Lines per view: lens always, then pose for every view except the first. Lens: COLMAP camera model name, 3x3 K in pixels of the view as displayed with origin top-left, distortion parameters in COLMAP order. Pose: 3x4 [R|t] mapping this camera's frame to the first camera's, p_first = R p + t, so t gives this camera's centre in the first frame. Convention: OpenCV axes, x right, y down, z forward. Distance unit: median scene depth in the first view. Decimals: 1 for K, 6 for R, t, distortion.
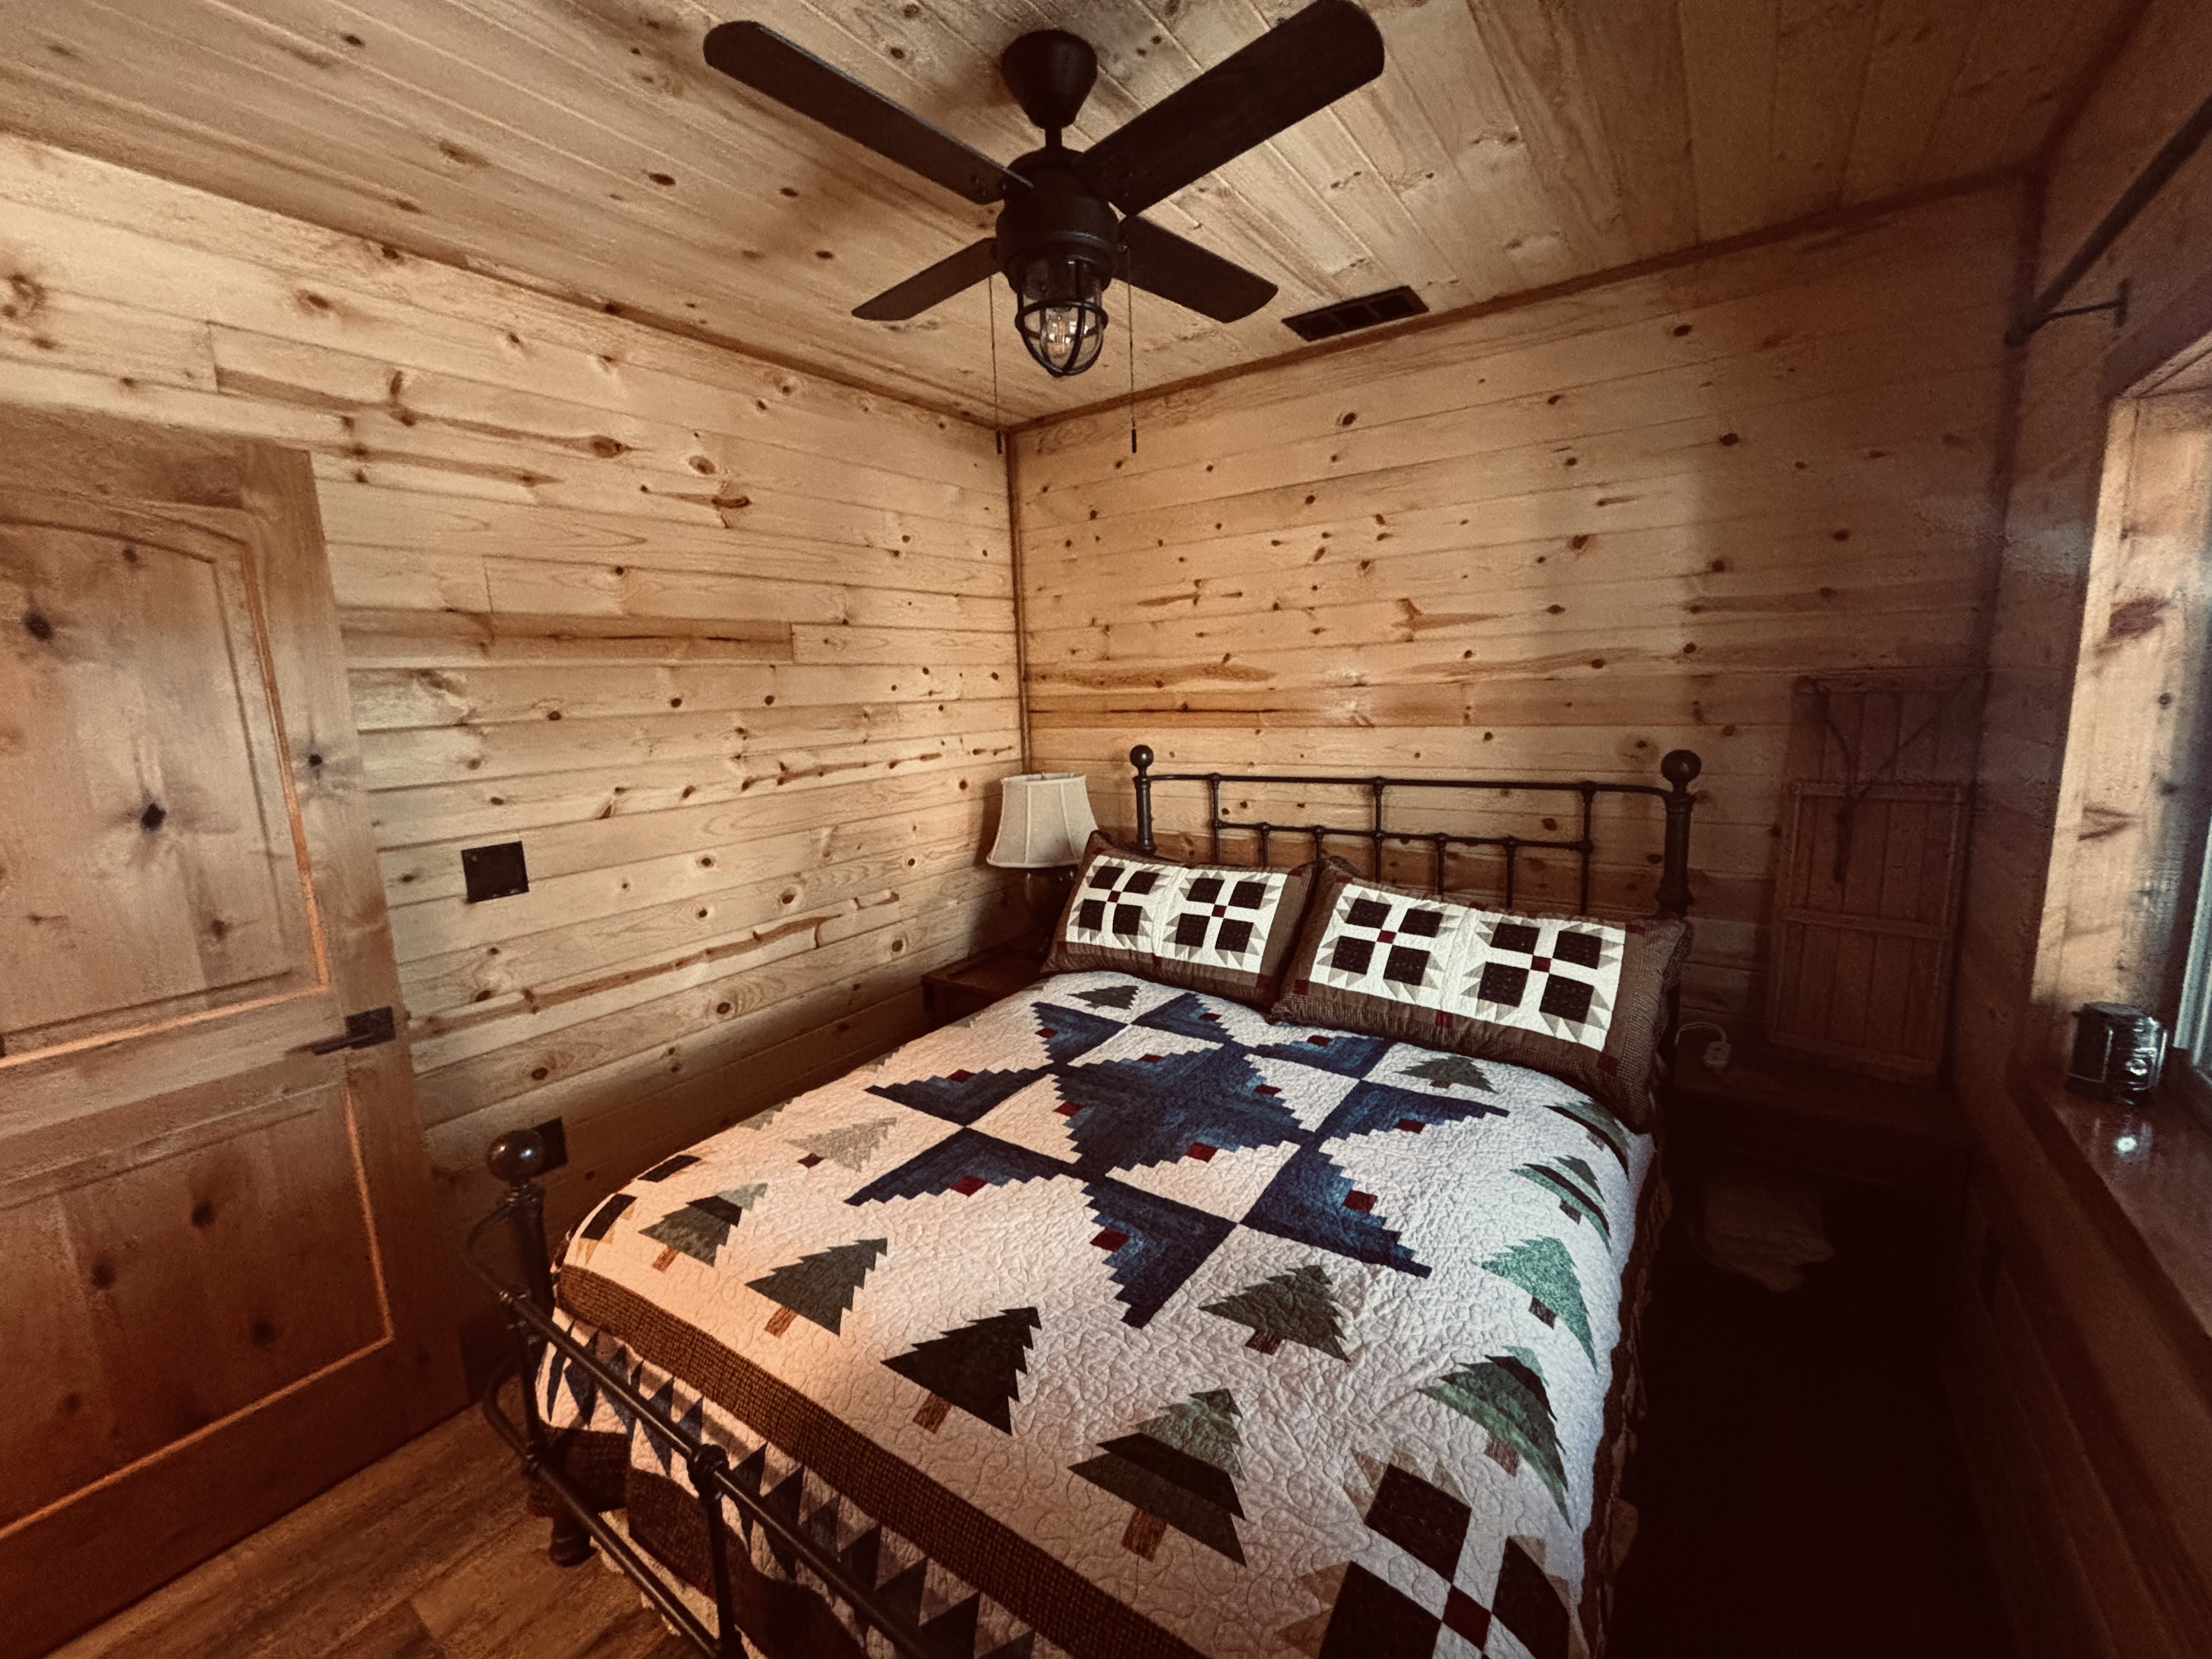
lens RADIAL K [[893.5, 0, 1108.0], [0, 893.5, 830.1], [0, 0, 1]] dist [0.012978, -0.000934]
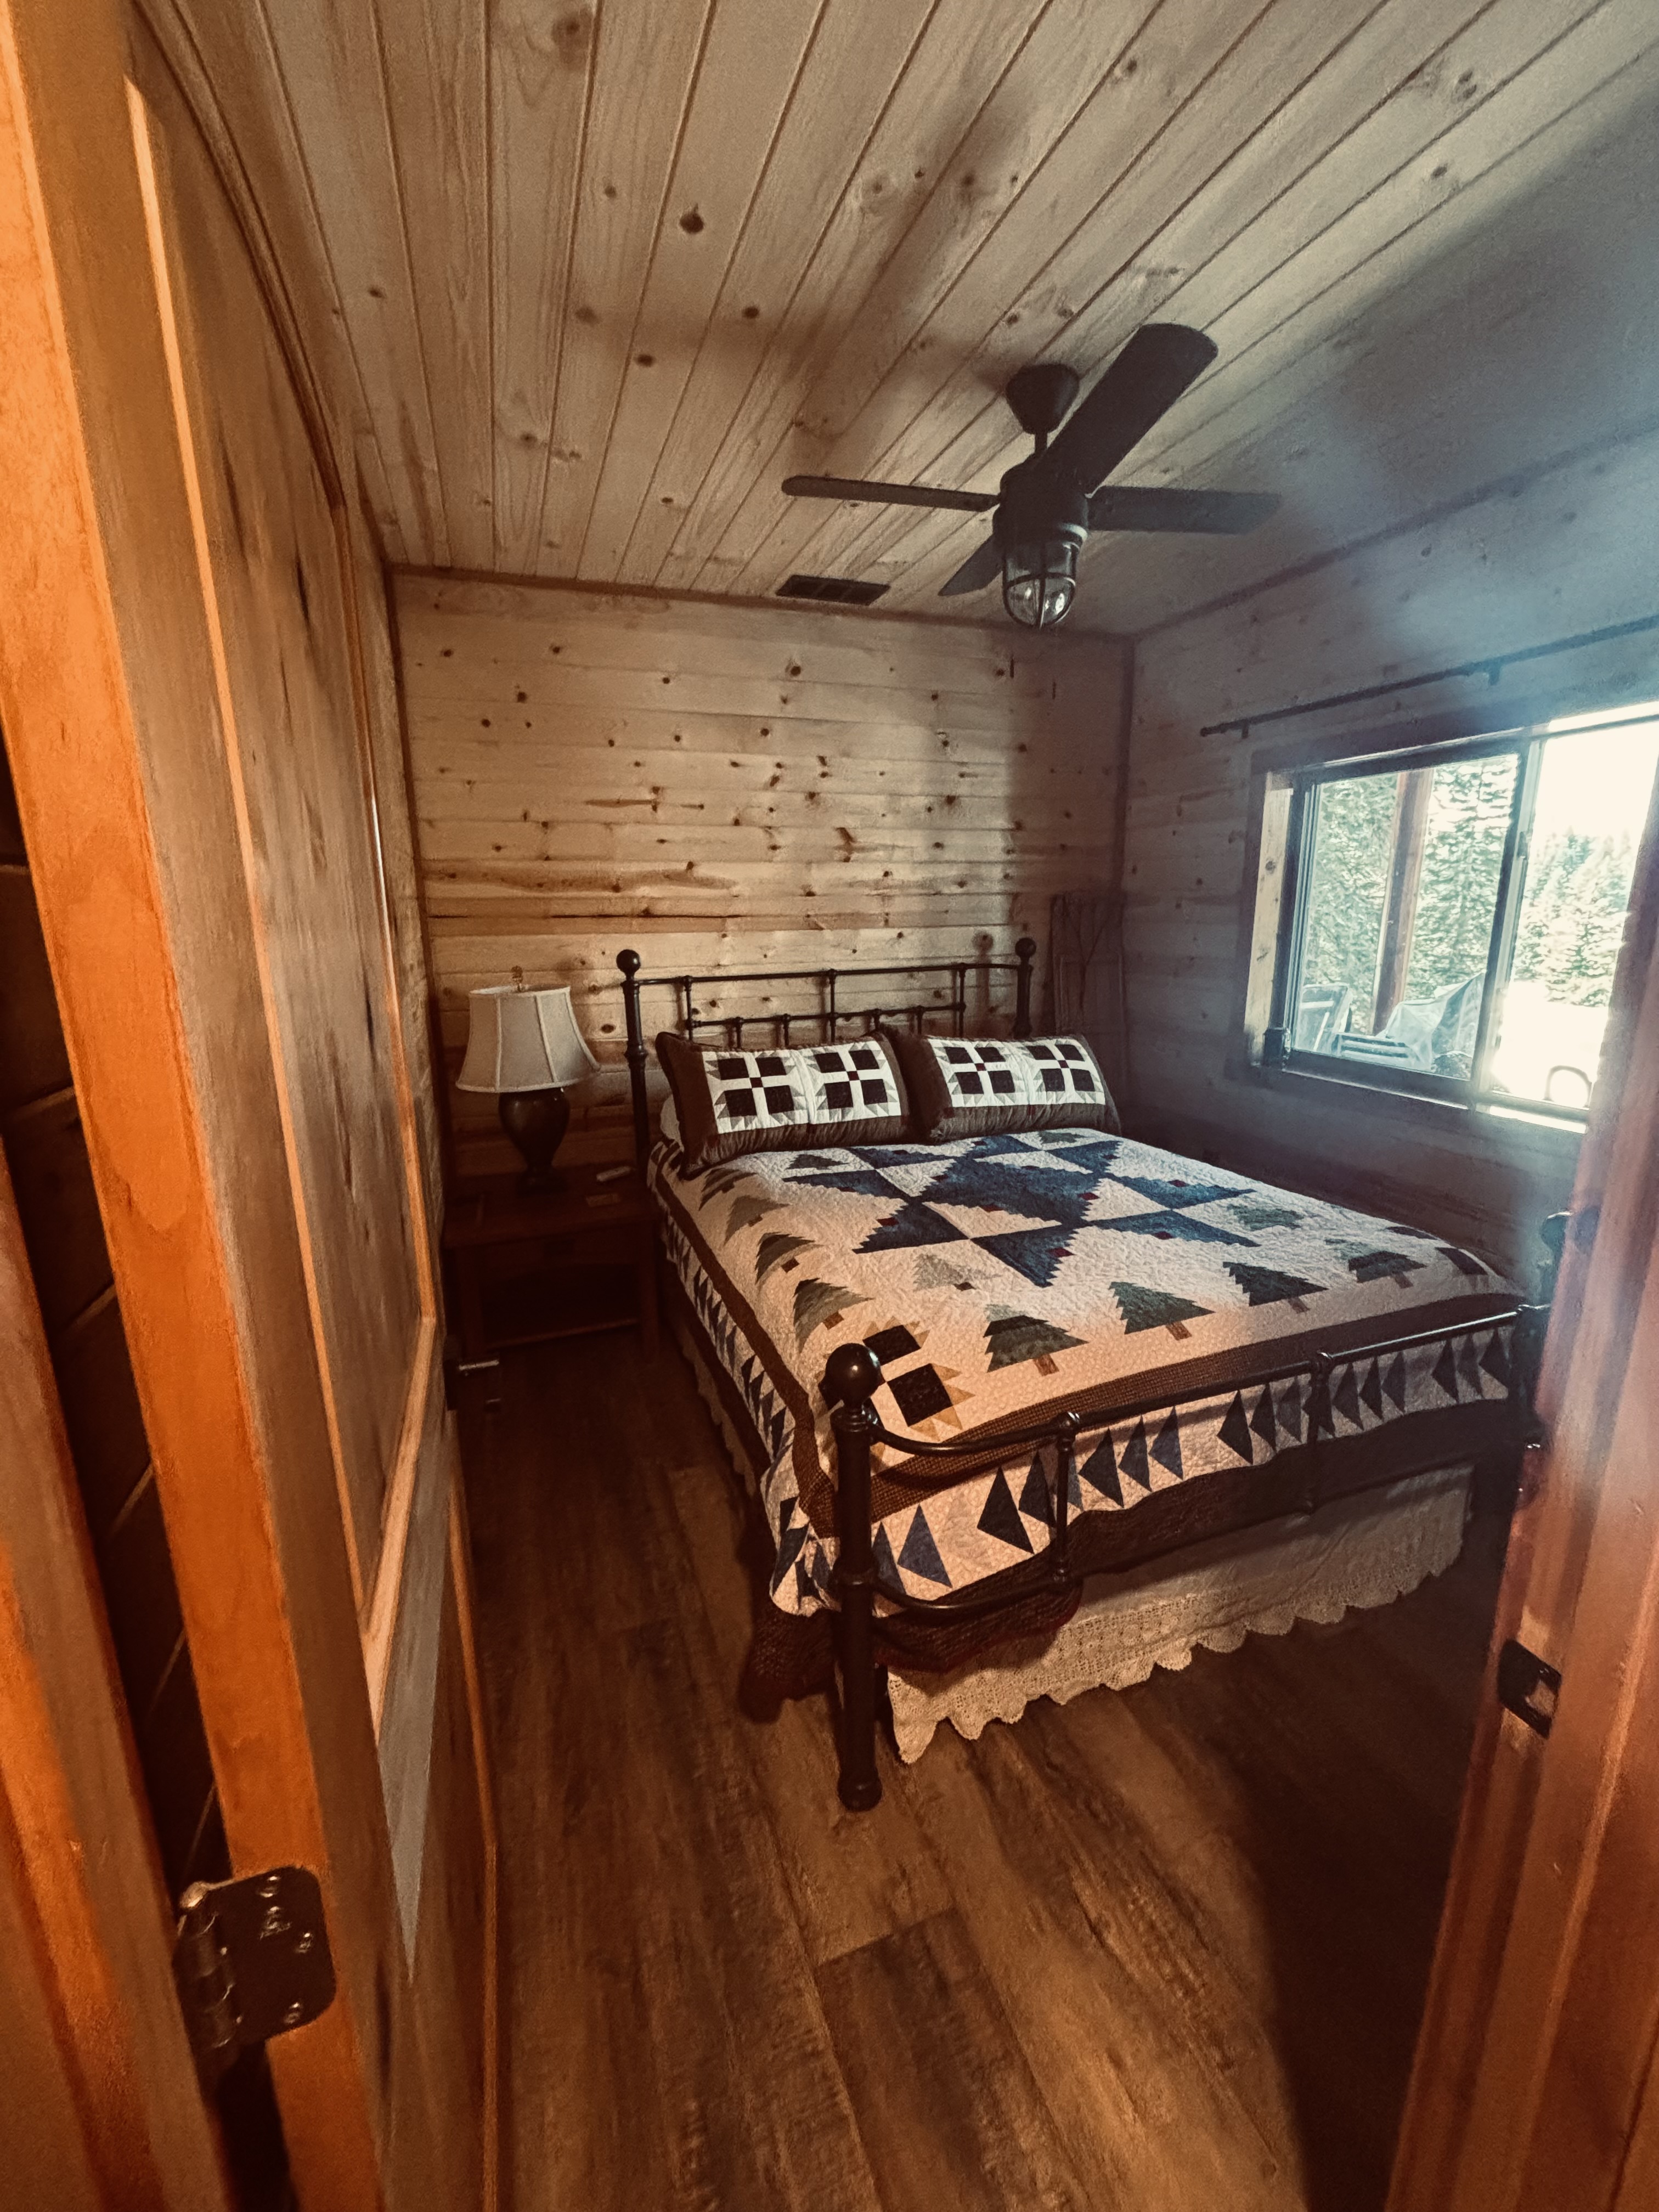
lens RADIAL K [[893.5, 0, 833.3], [0, 893.5, 1107.5], [0, 0, 1]] dist [0.012978, -0.000934]
pose [[0.562813, -0.148241, 0.813183, -0.854104], [0.128242, 0.987534, 0.091268, 0.020797], [-0.816575, 0.052917, 0.574808, 0.328709]]
